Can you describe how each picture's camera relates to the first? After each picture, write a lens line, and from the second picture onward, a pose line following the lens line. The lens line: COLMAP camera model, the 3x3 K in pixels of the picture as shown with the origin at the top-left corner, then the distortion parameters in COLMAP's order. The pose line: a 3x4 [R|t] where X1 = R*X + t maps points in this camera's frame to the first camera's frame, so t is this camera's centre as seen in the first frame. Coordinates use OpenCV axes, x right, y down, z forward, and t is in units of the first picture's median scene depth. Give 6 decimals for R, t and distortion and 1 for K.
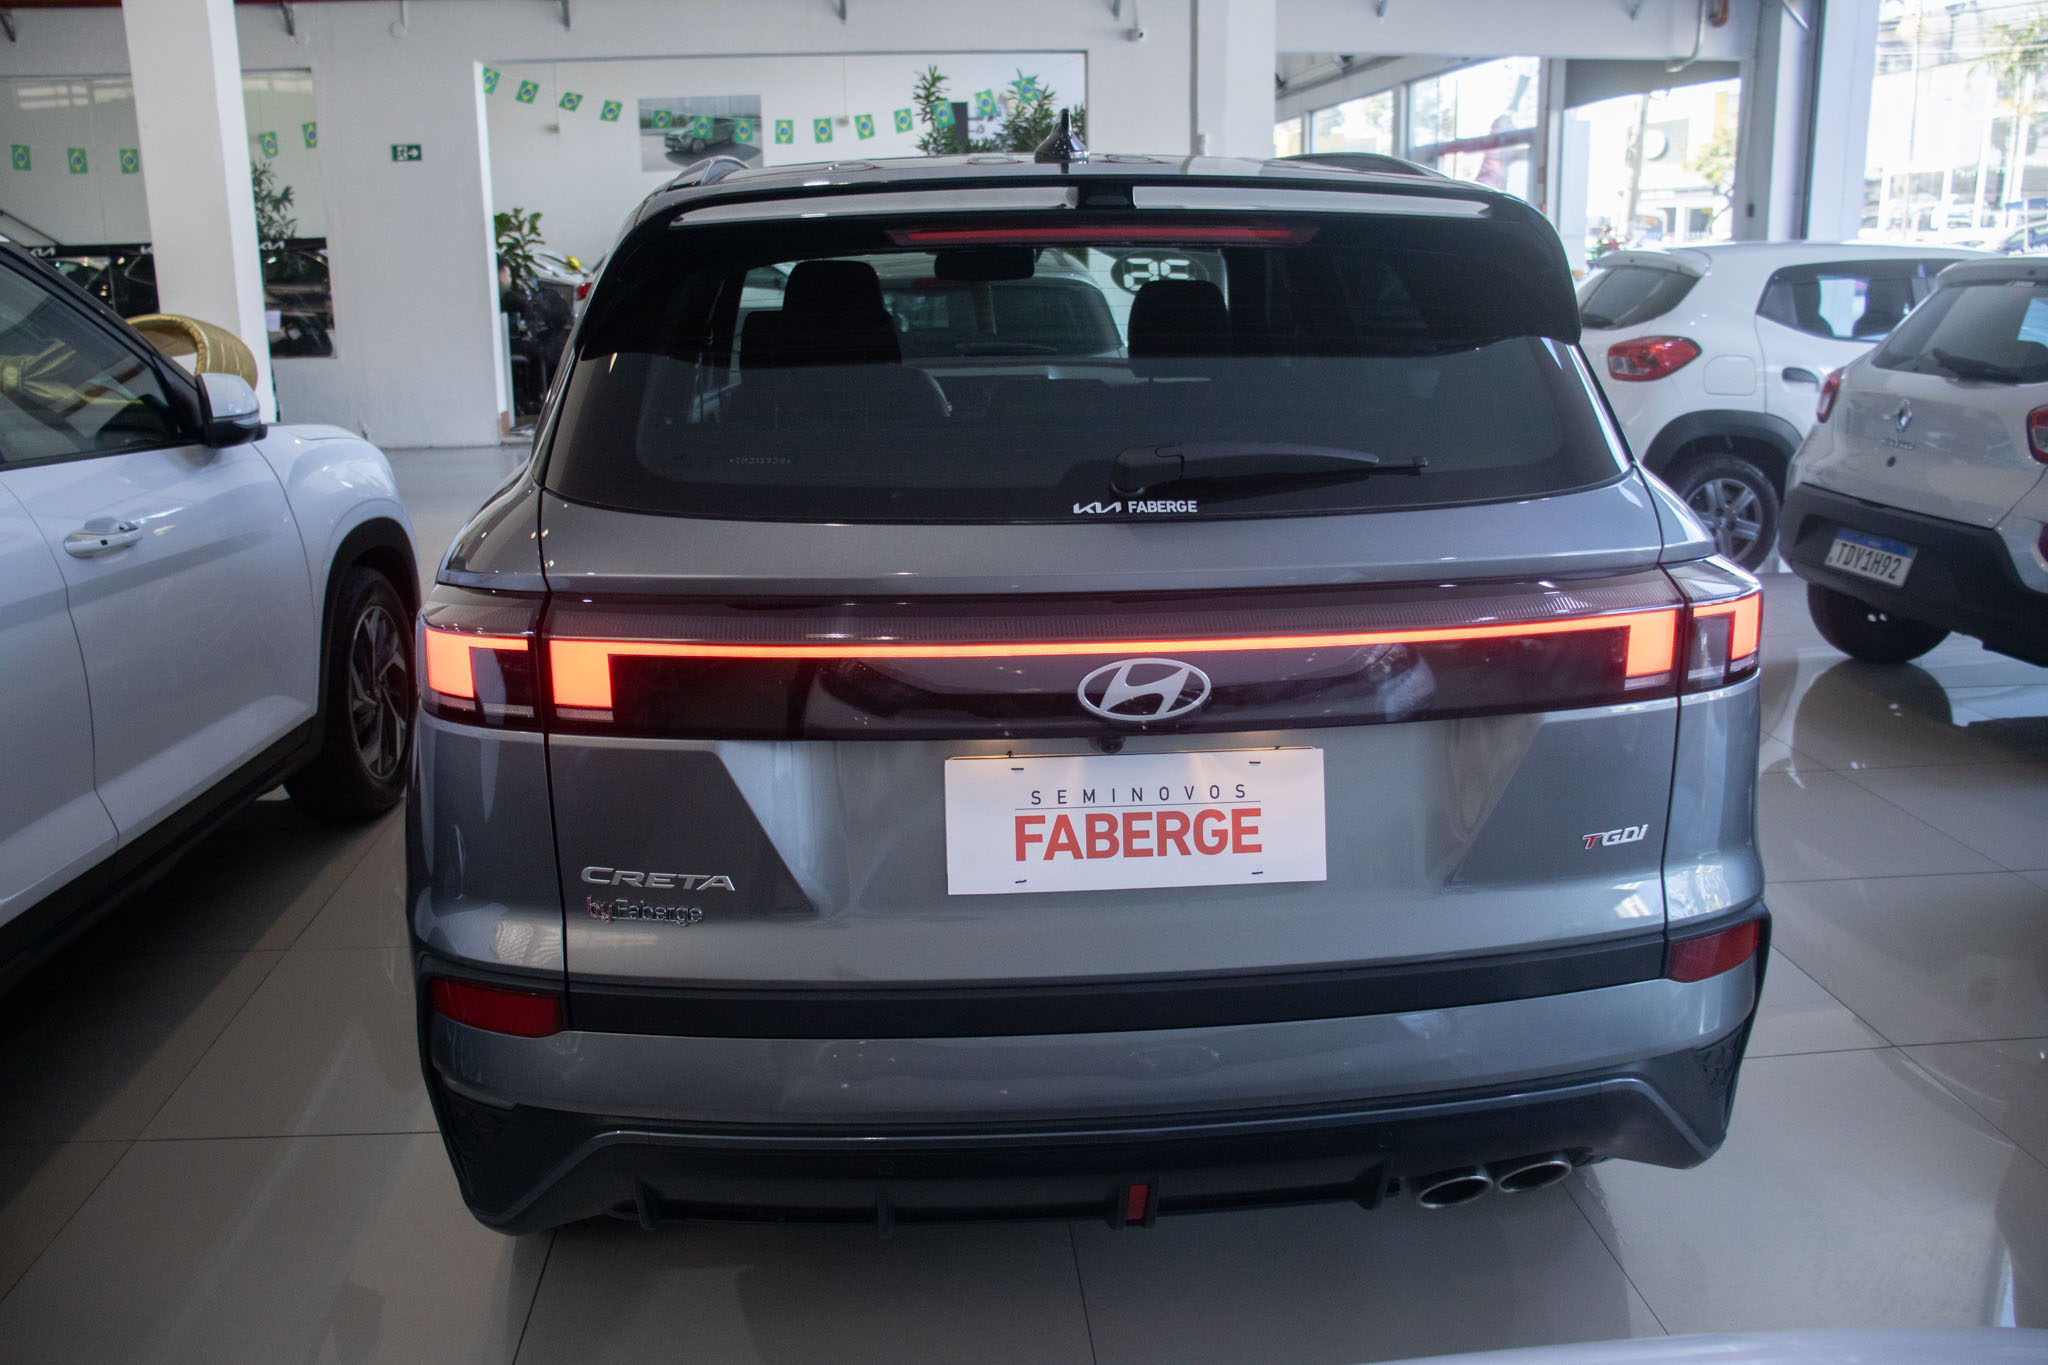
lens RADIAL K [[1663.7, 0, 1020.4], [0, 1663.7, 675.6], [0, 0, 1]] dist [-0.116587, 0.019681]
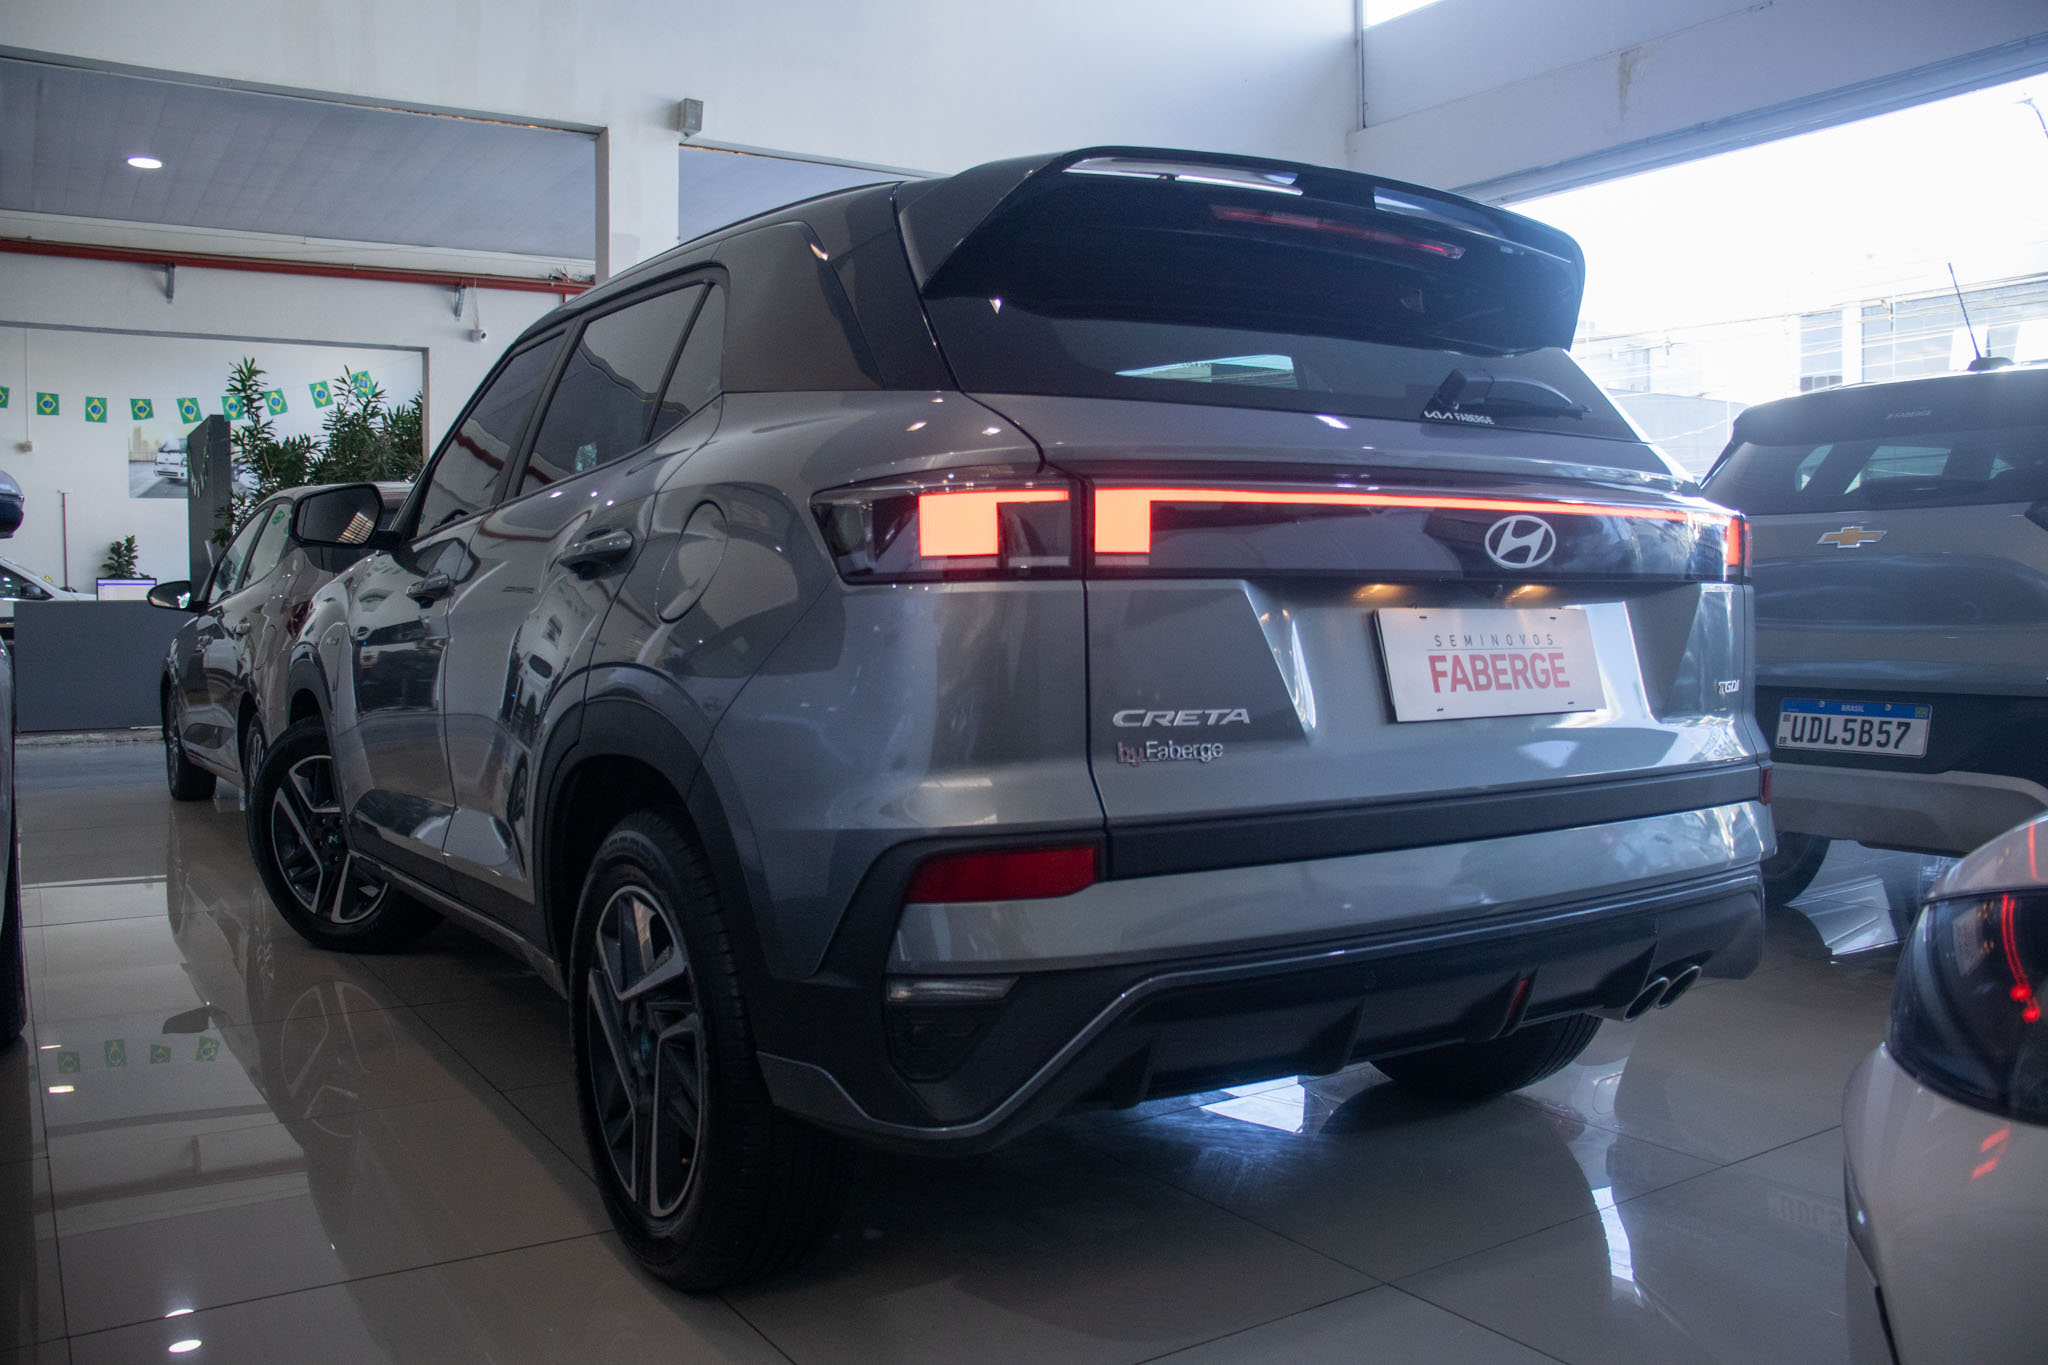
lens RADIAL K [[1663.7, 0, 1031.0], [0, 1663.7, 697.2], [0, 0, 1]] dist [-0.116587, 0.019681]
pose [[0.876067, -0.022234, 0.481676, -0.819928], [0.119459, 0.977803, -0.172135, 0.282197], [-0.467157, 0.208342, 0.859277, 0.121378]]
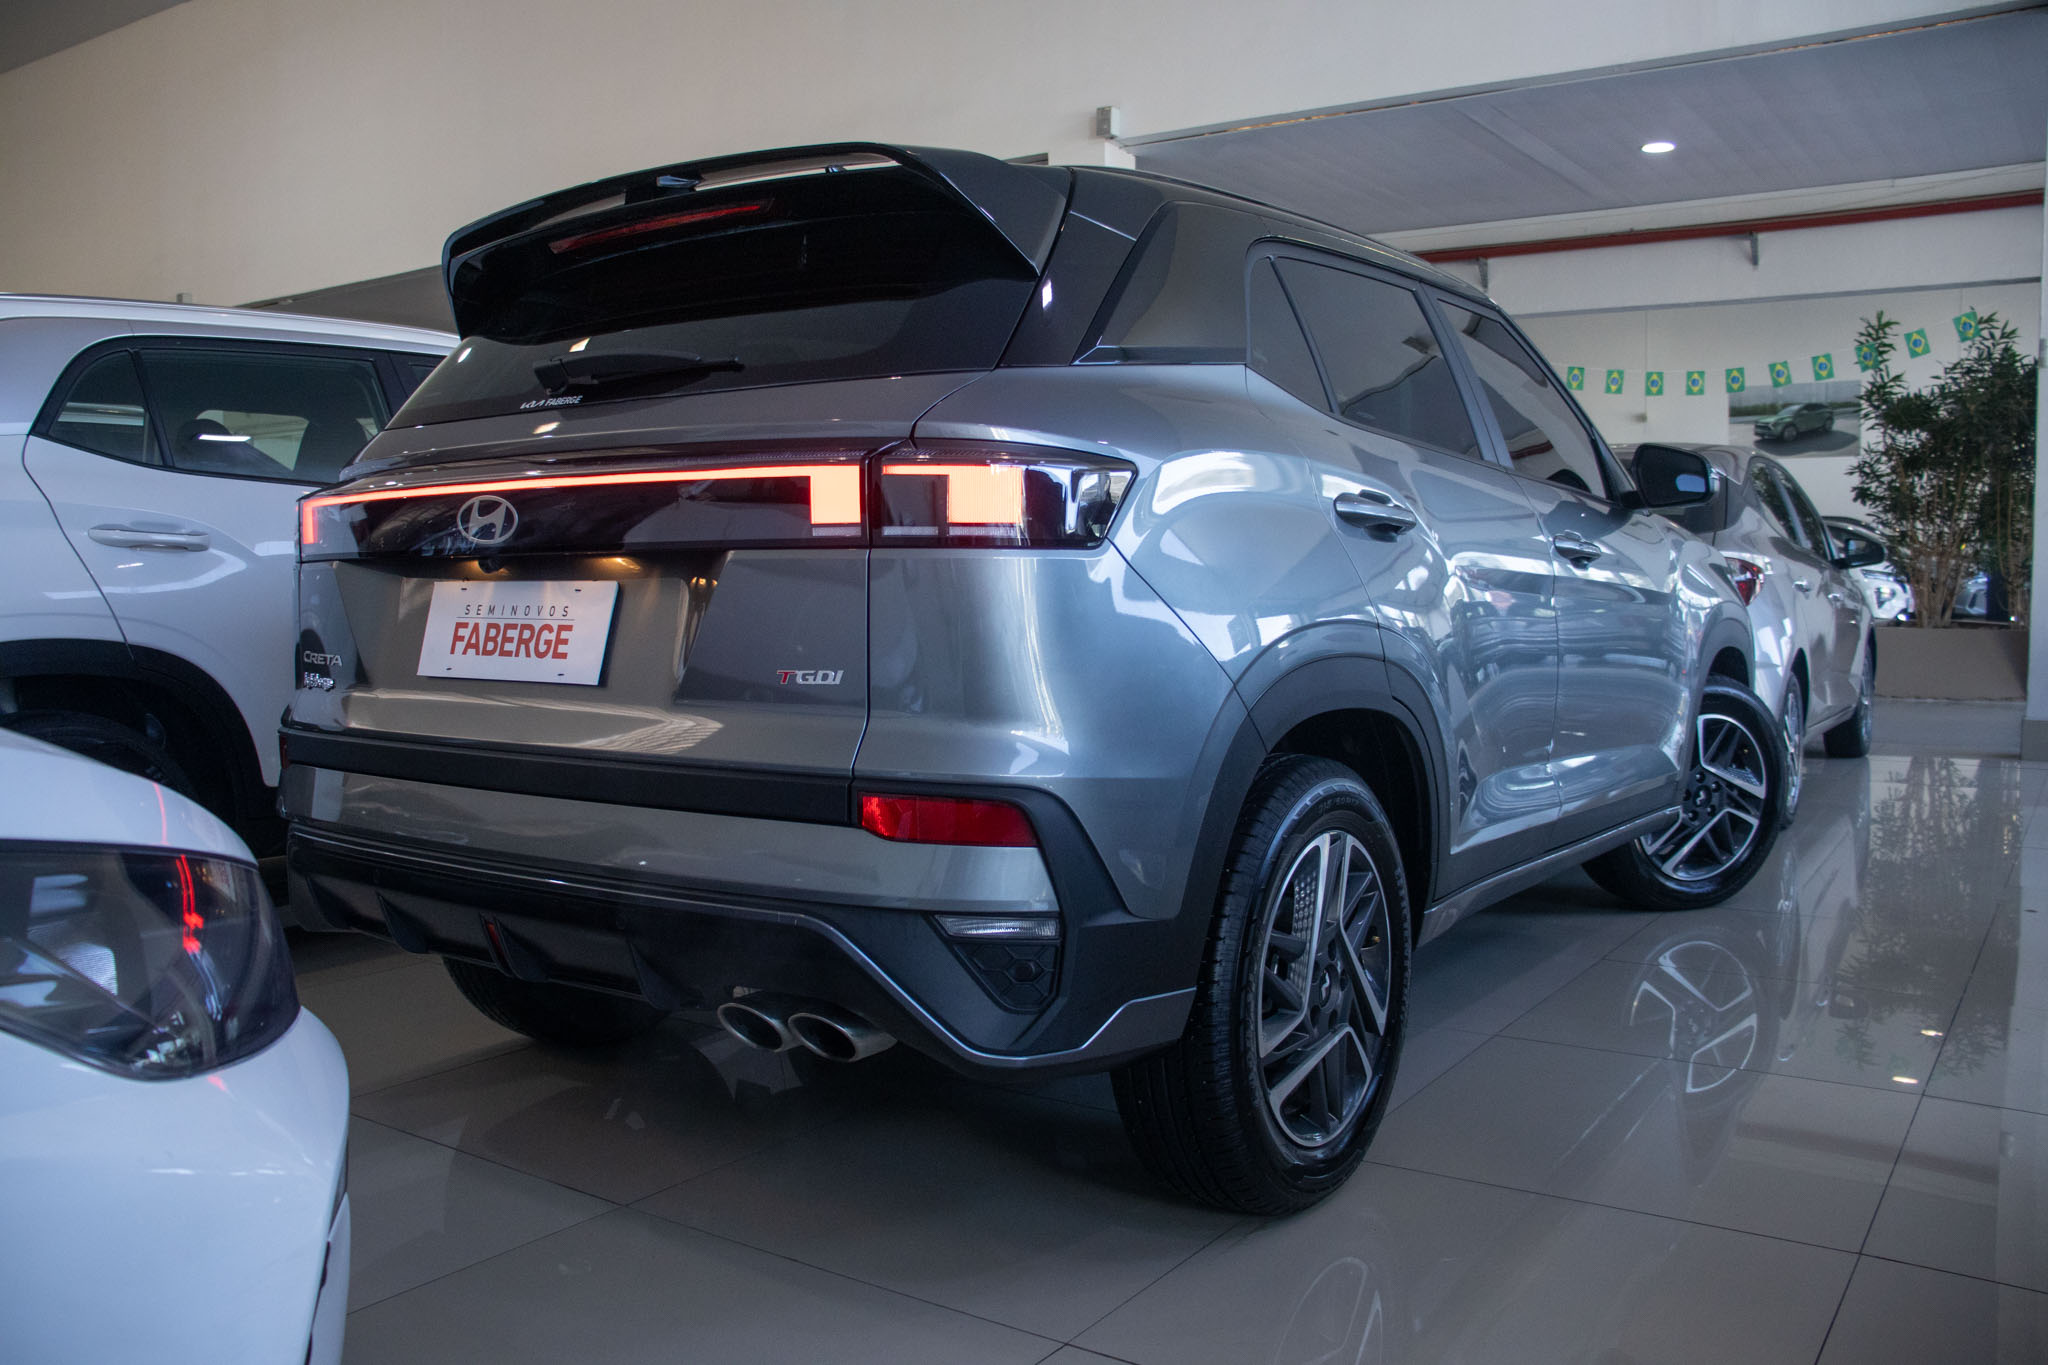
lens RADIAL K [[1663.7, 0, 1020.5], [0, 1663.7, 683.8], [0, 0, 1]] dist [-0.116587, 0.019681]
pose [[0.766984, 0.047052, -0.639938, 1.228435], [-0.162046, 0.979185, -0.122221, 0.224623], [0.620867, 0.197441, 0.758644, 0.264613]]
